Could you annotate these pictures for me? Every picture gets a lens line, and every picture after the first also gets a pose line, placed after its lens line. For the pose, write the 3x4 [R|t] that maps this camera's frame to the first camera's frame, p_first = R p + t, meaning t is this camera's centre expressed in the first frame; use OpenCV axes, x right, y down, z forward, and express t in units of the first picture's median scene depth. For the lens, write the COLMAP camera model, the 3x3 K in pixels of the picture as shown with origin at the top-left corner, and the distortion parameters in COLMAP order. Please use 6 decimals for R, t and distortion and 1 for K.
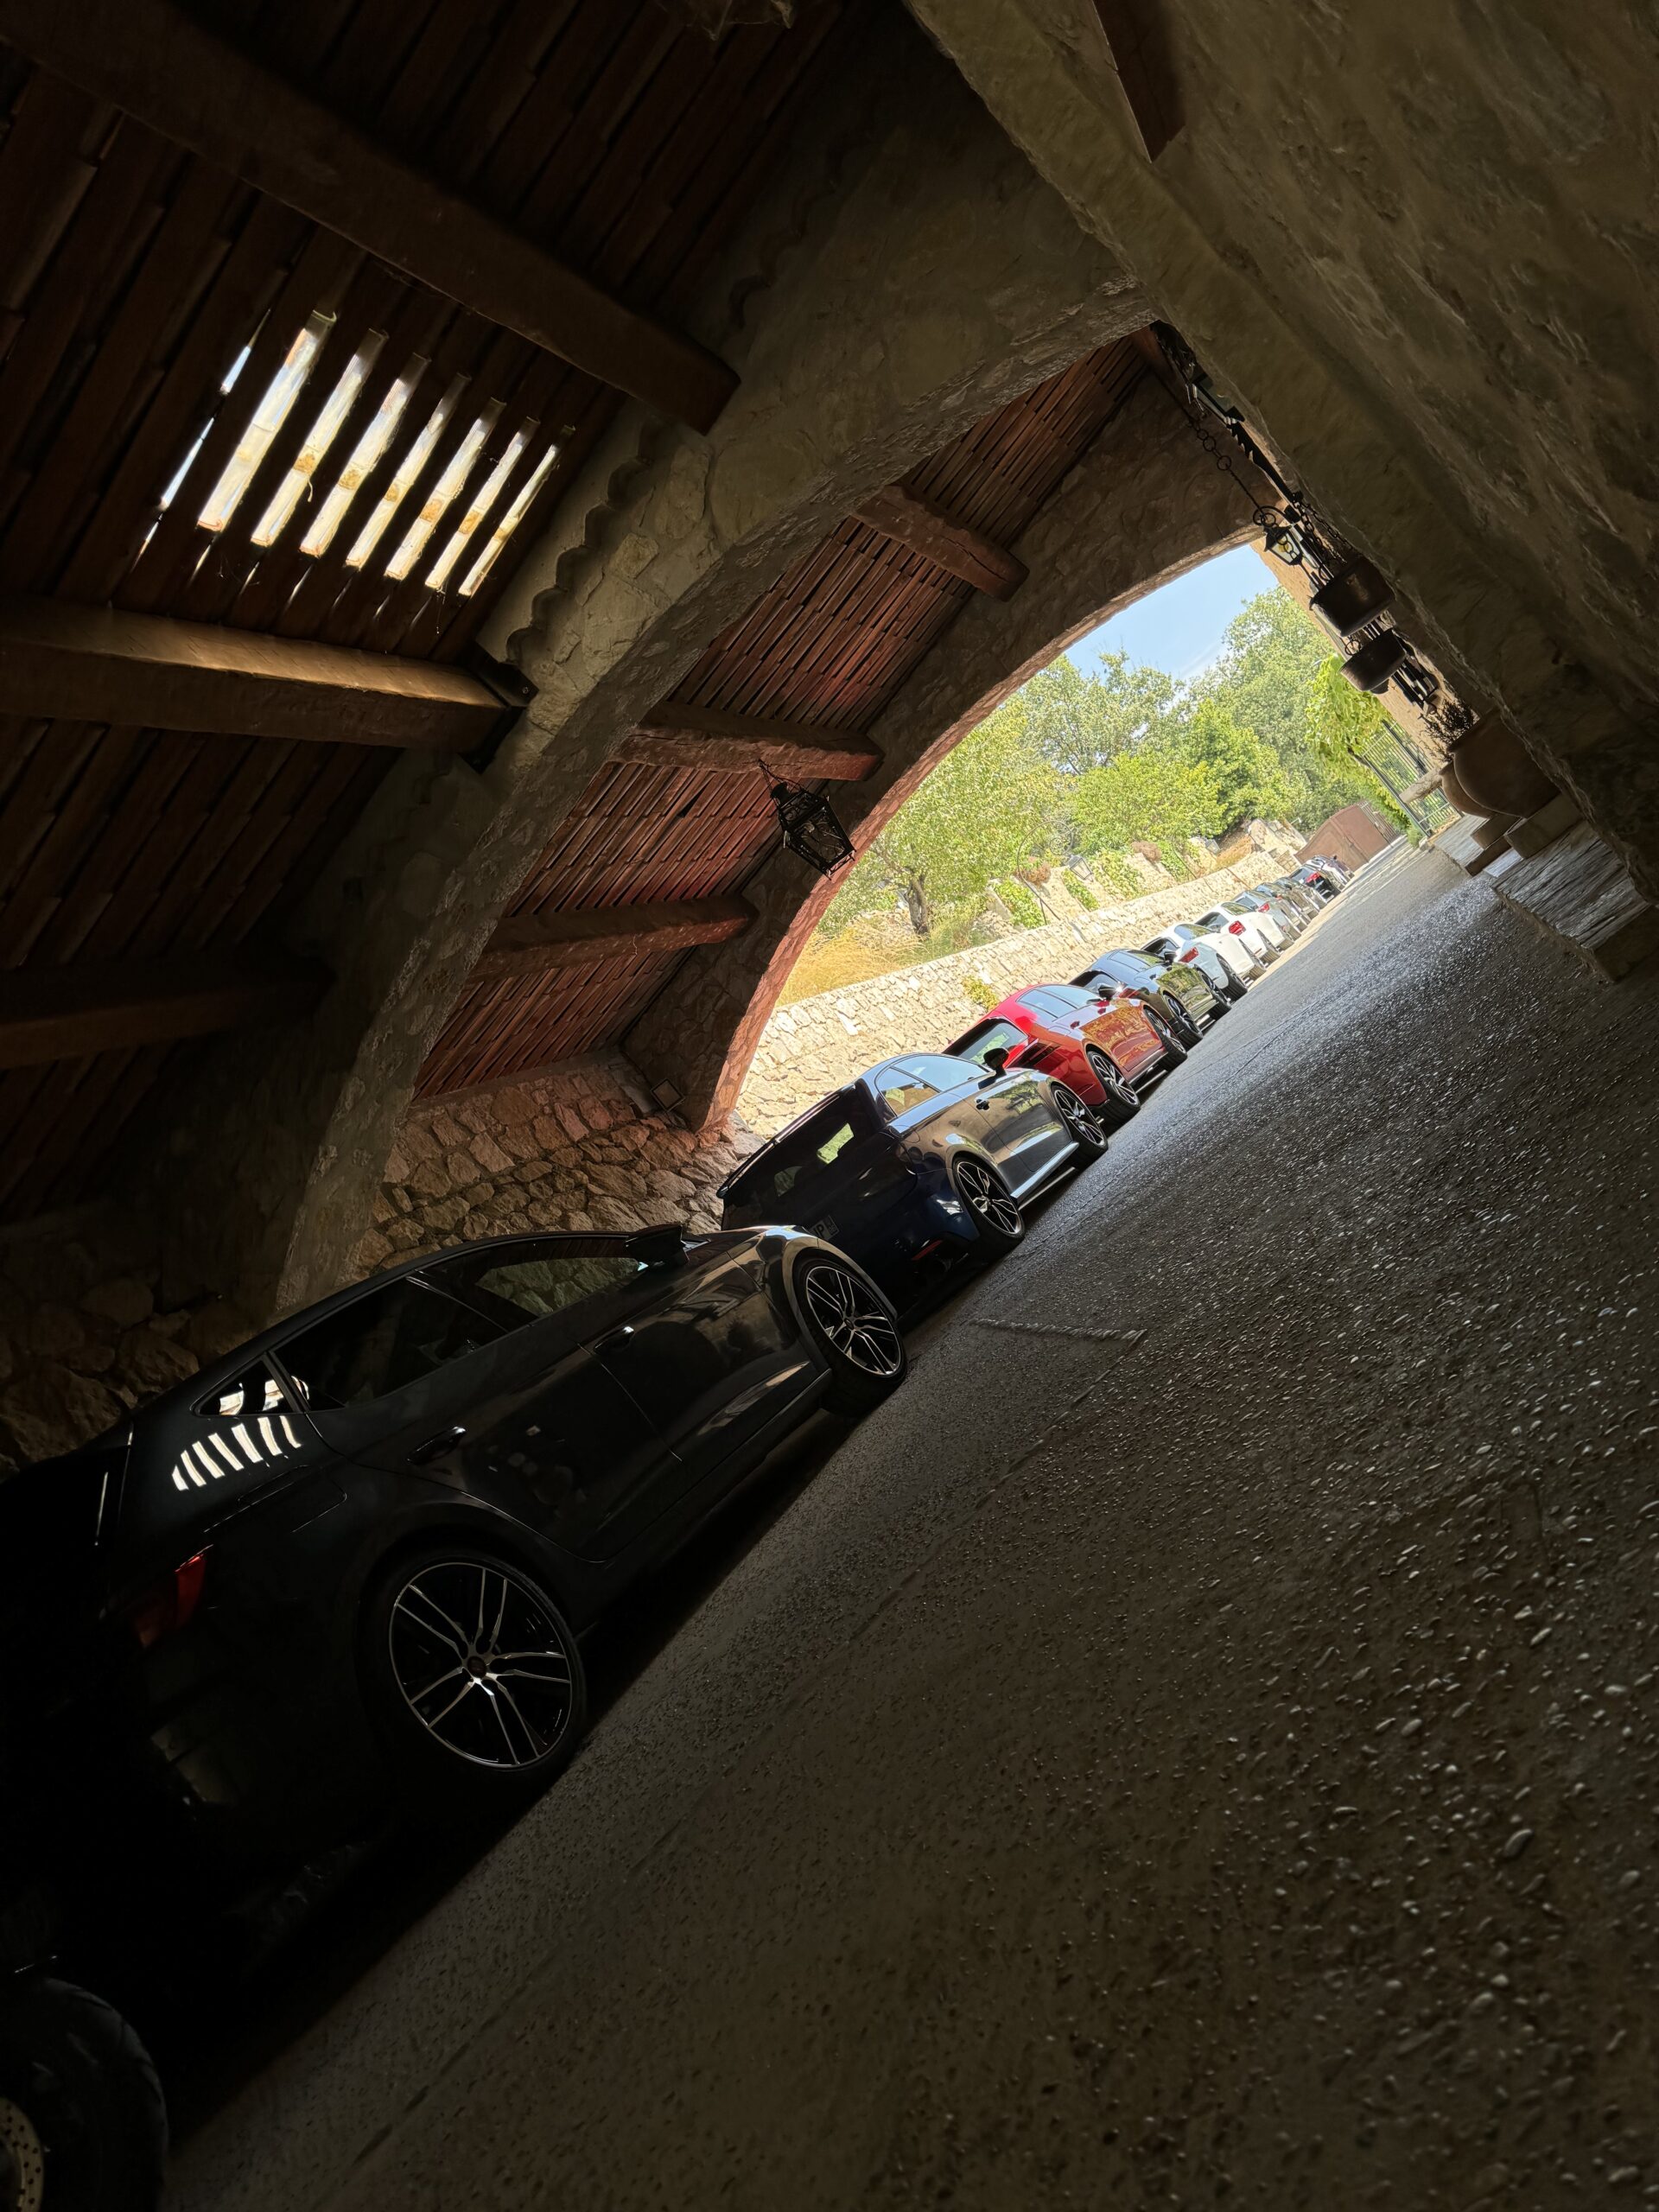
lens RADIAL K [[1549.6, 0, 816.6], [0, 1549.6, 1114.2], [0, 0, 1]] dist [0.173454, -0.361576]
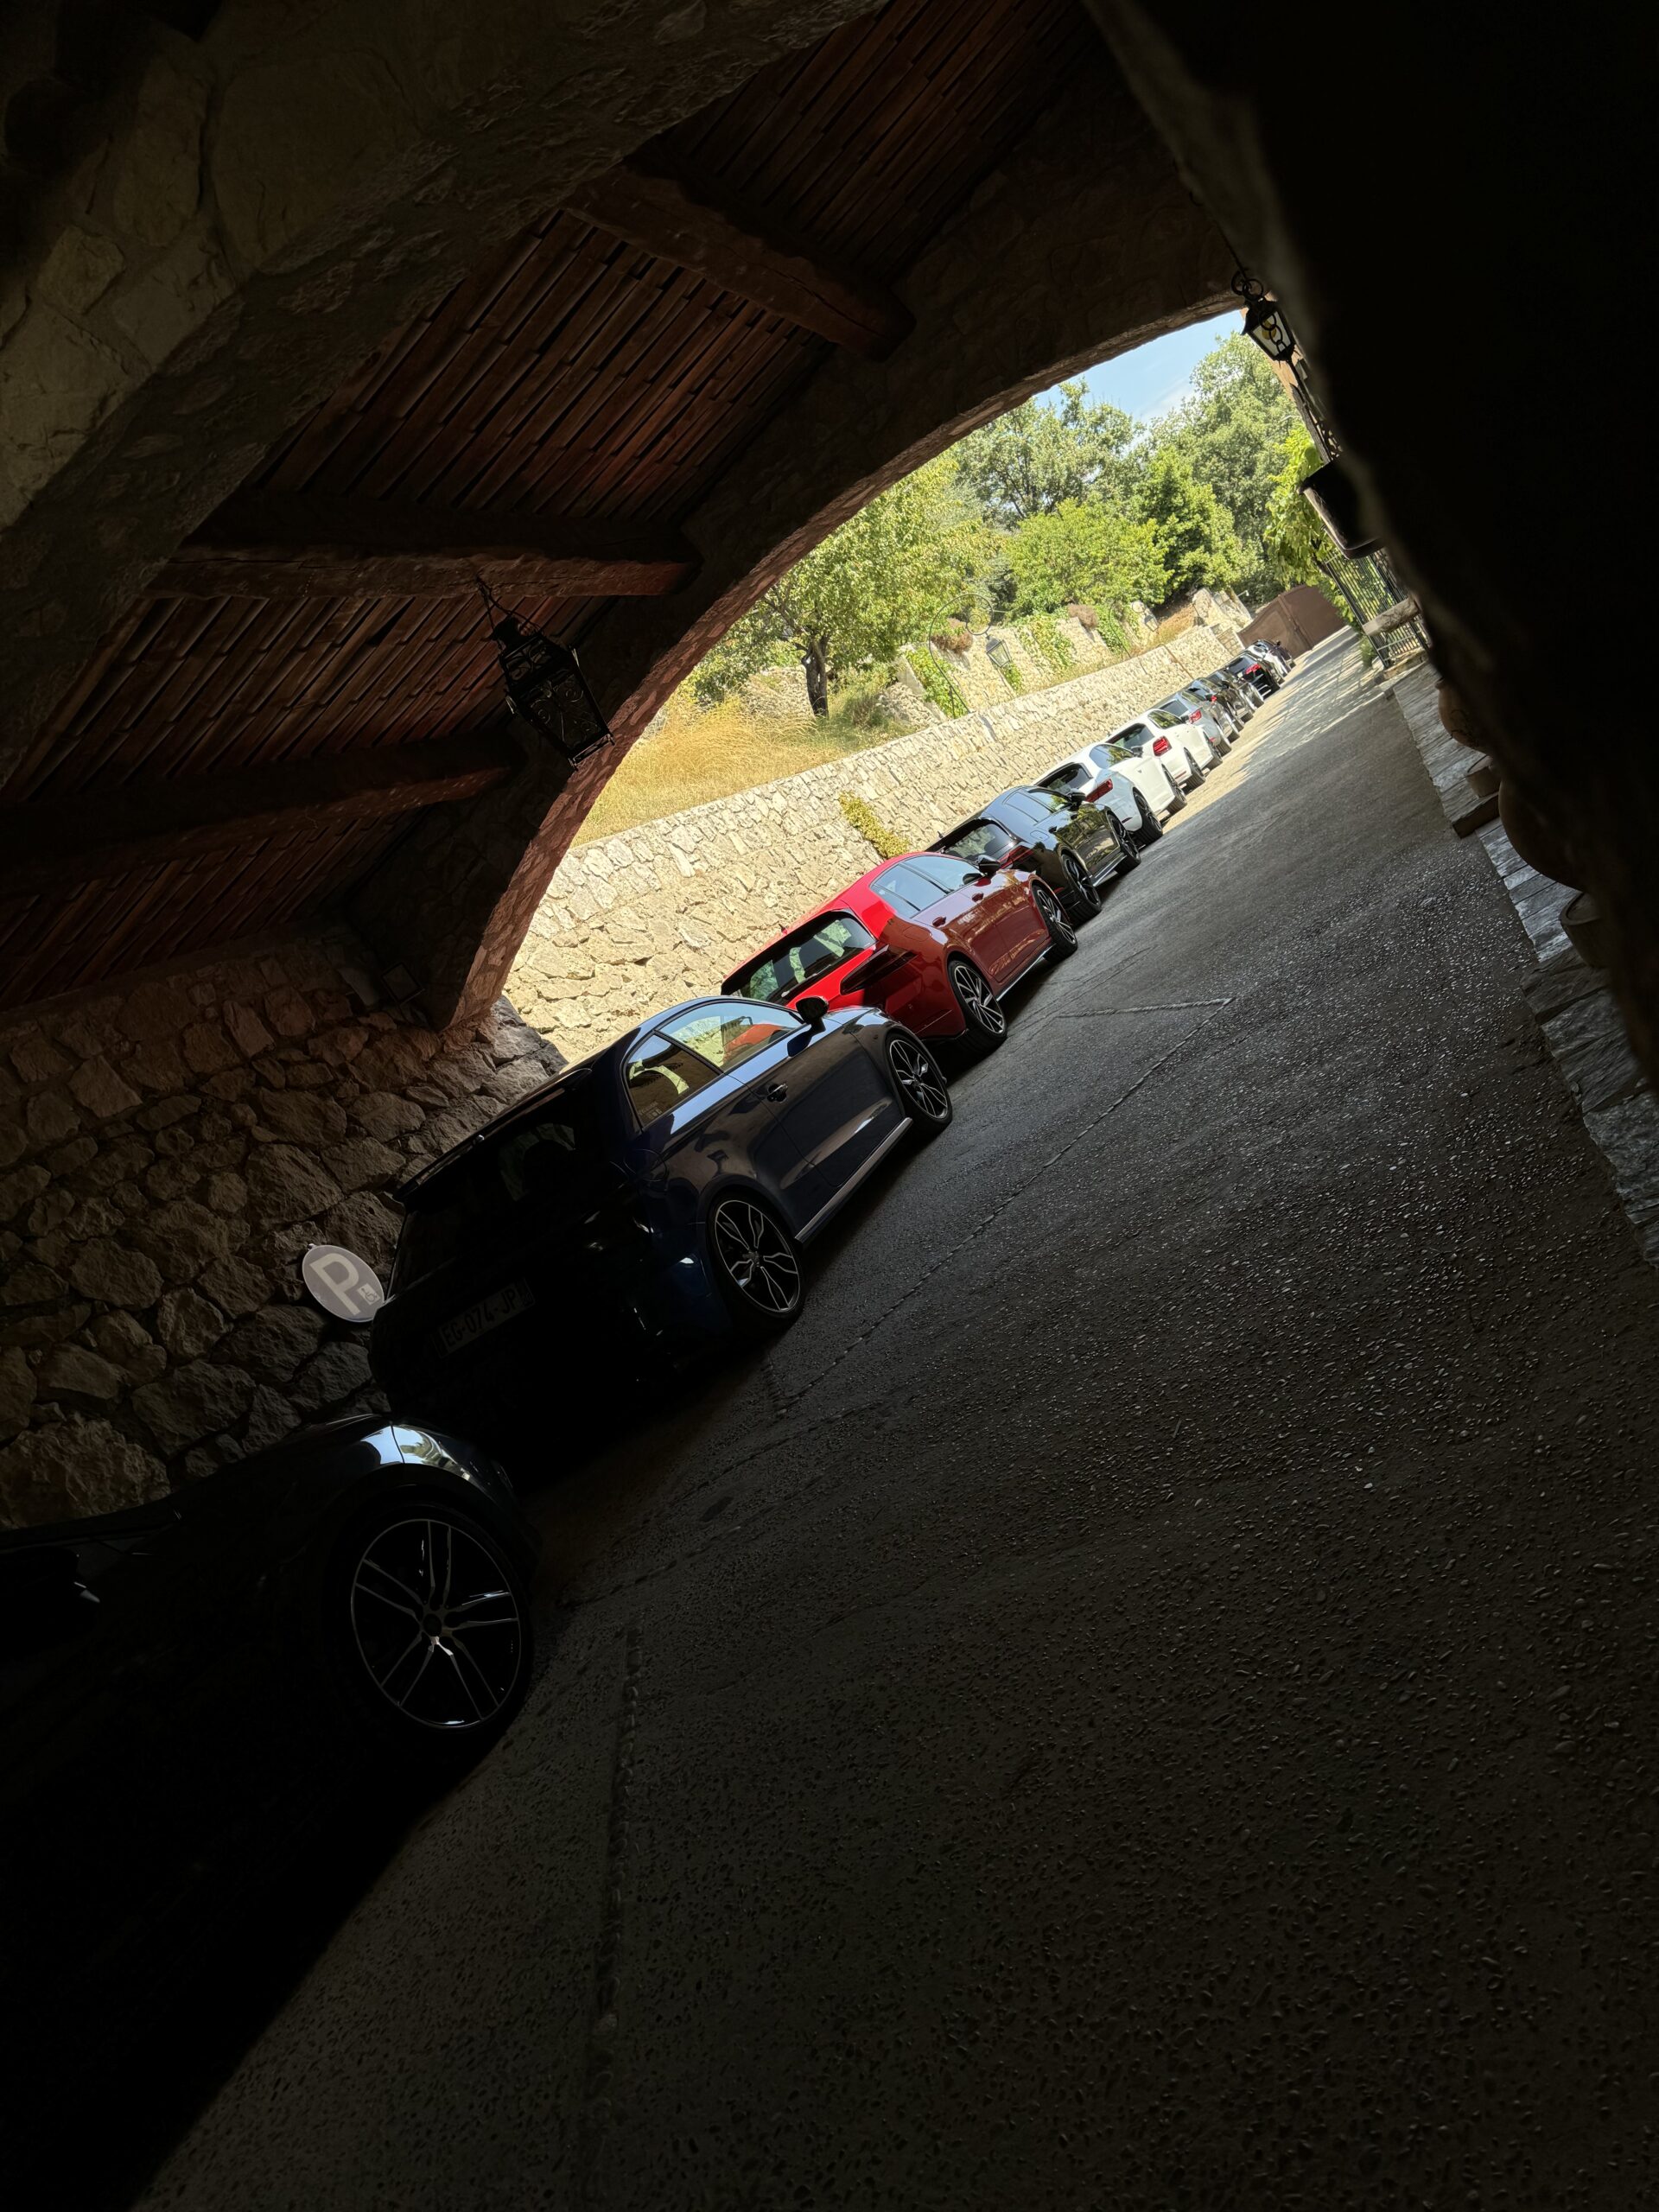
lens RADIAL K [[1559.6, 0, 829.5], [0, 1559.6, 1106.0], [0, 0, 1]] dist [0.115709, -0.174170]
pose [[0.994338, 0.074372, 0.075893, 0.047842], [-0.085783, 0.983337, 0.160281, -0.076047], [-0.062708, -0.165884, 0.984149, 0.168855]]
